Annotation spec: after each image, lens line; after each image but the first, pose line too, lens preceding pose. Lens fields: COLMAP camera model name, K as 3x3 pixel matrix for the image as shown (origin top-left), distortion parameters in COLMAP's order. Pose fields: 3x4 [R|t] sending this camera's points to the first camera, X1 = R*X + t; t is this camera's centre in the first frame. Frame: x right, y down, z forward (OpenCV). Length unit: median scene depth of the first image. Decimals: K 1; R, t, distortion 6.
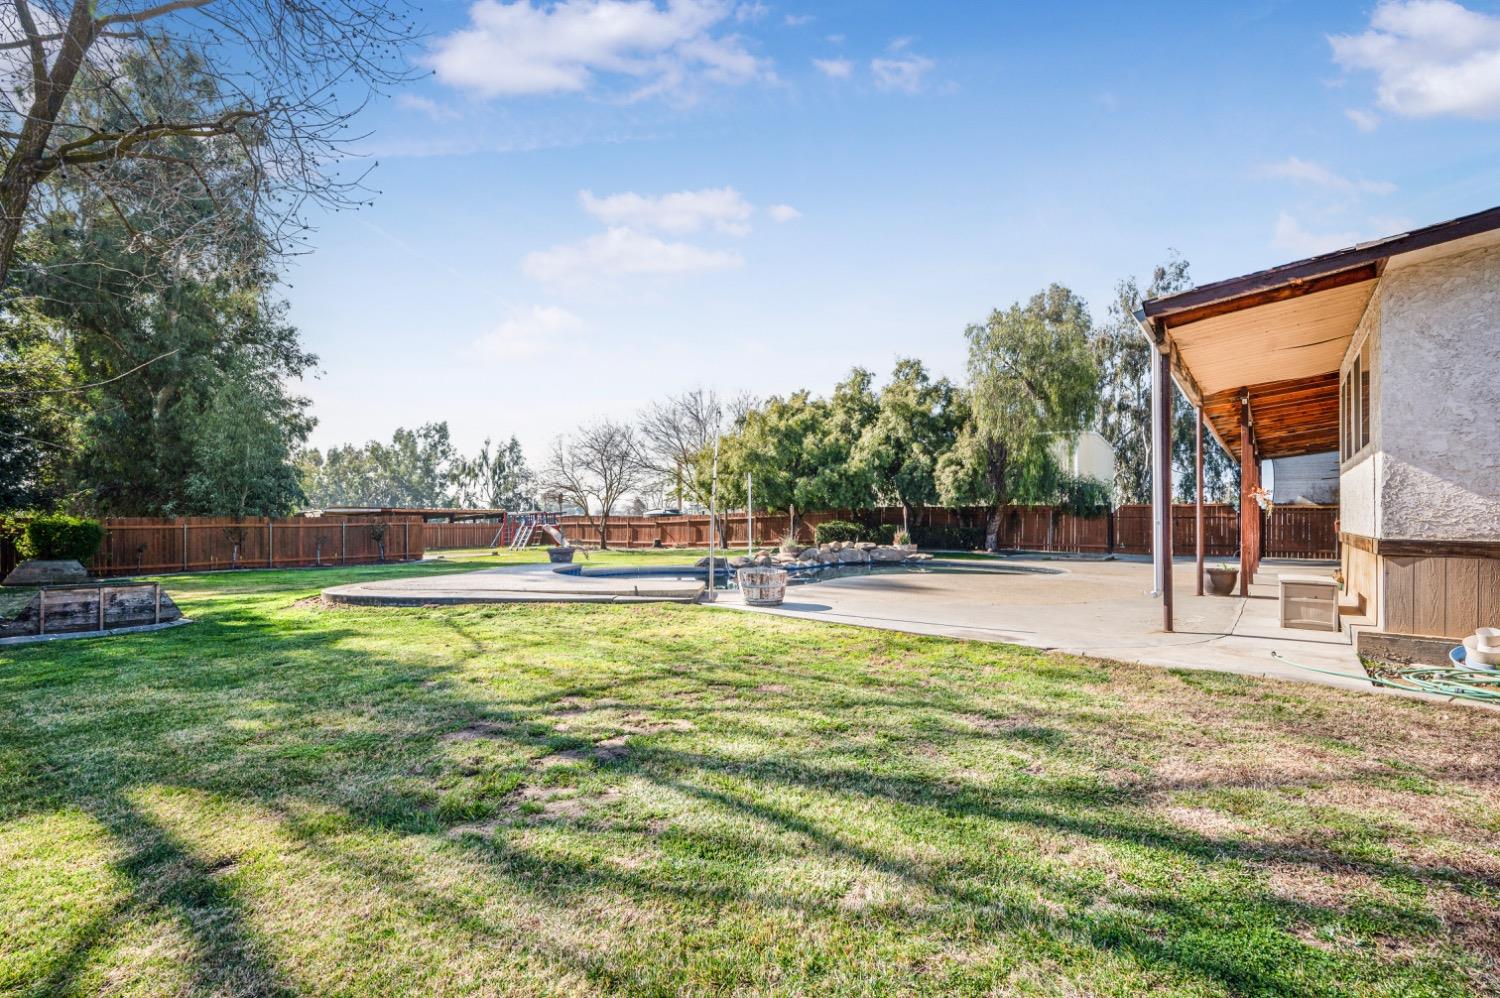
lens RADIAL K [[702.5, 0, 753.3], [0, 702.5, 522.2], [0, 0, 1]] dist [-0.000614, -0.000315]
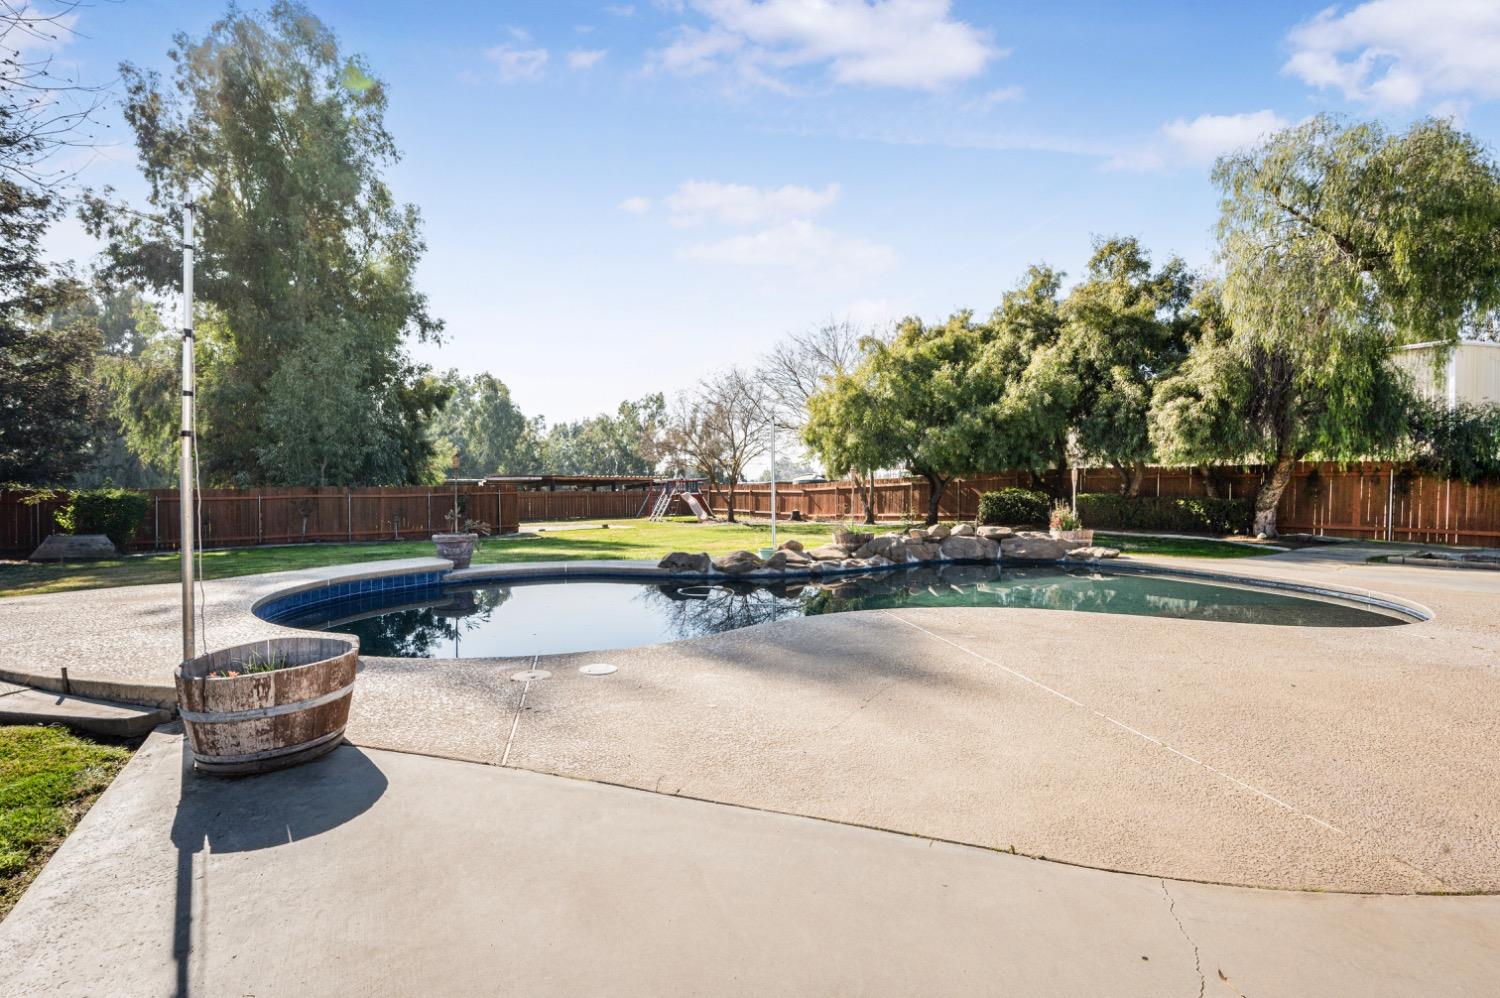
lens RADIAL K [[690.5, 0, 750.0], [0, 690.5, 499.0], [0, 0, 1]] dist [0.018908, 0.000491]
pose [[0.939248, 0.001924, -0.343235, 0.132923], [0.003942, 0.999858, 0.016393, -0.004442], [0.343218, -0.016750, 0.939106, 0.292135]]
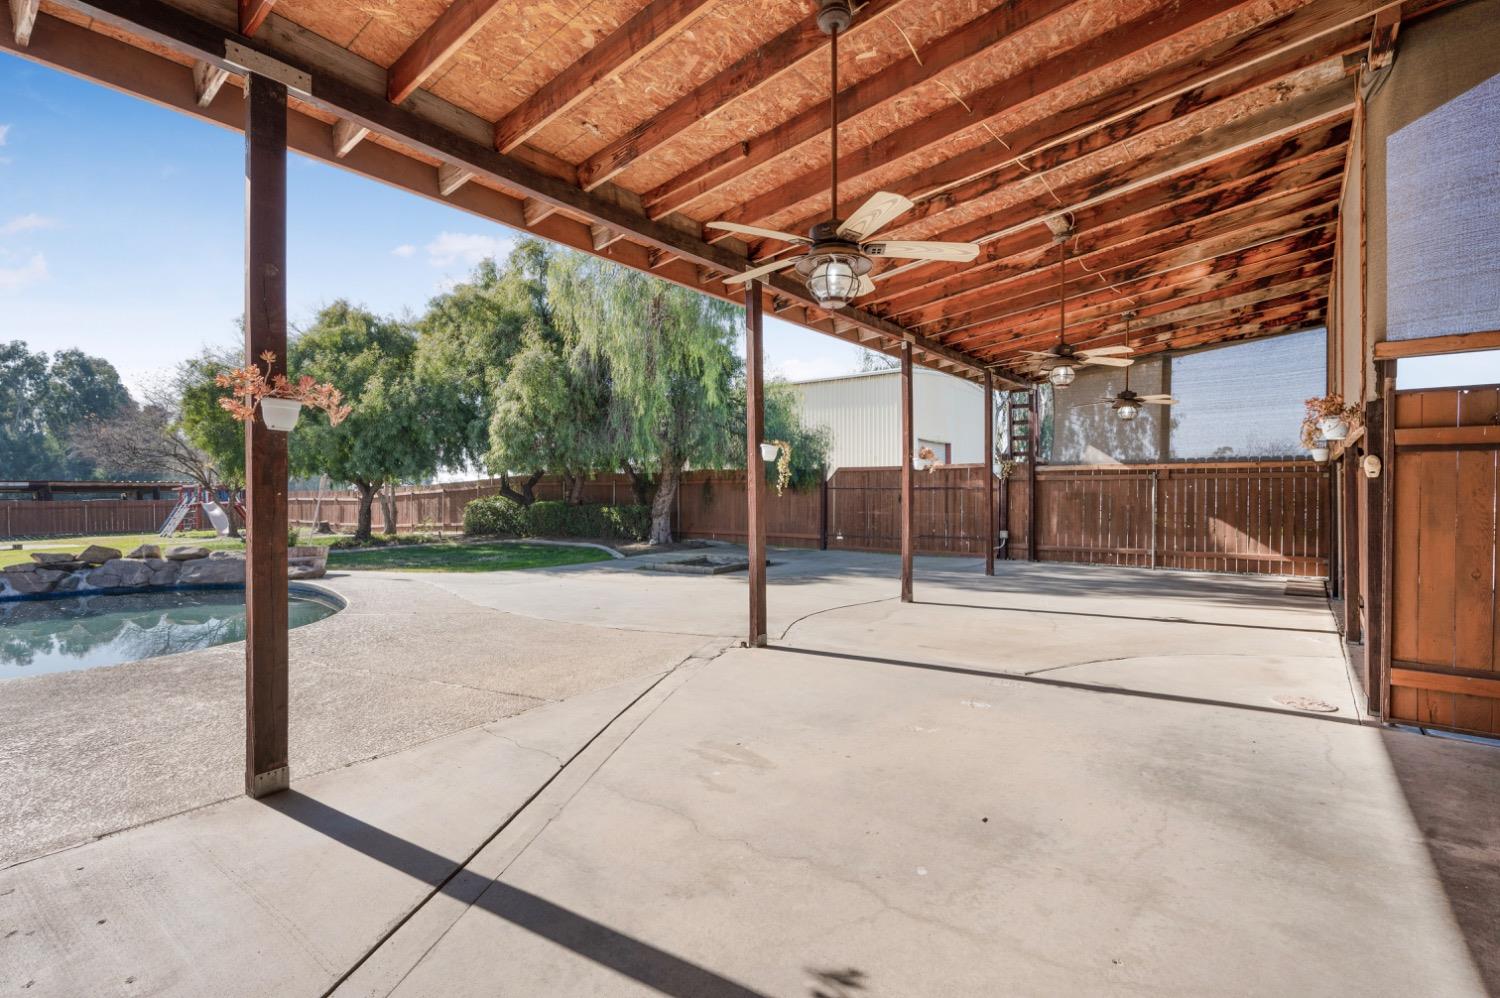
lens RADIAL K [[690.5, 0, 750.0], [0, 690.5, 499.0], [0, 0, 1]] dist [0.018908, 0.000491]
pose [[0.999635, -0.007068, -0.026093, 0.454666], [0.007314, 0.999929, 0.009369, -0.003998], [0.026025, -0.009557, 0.999616, 0.404369]]
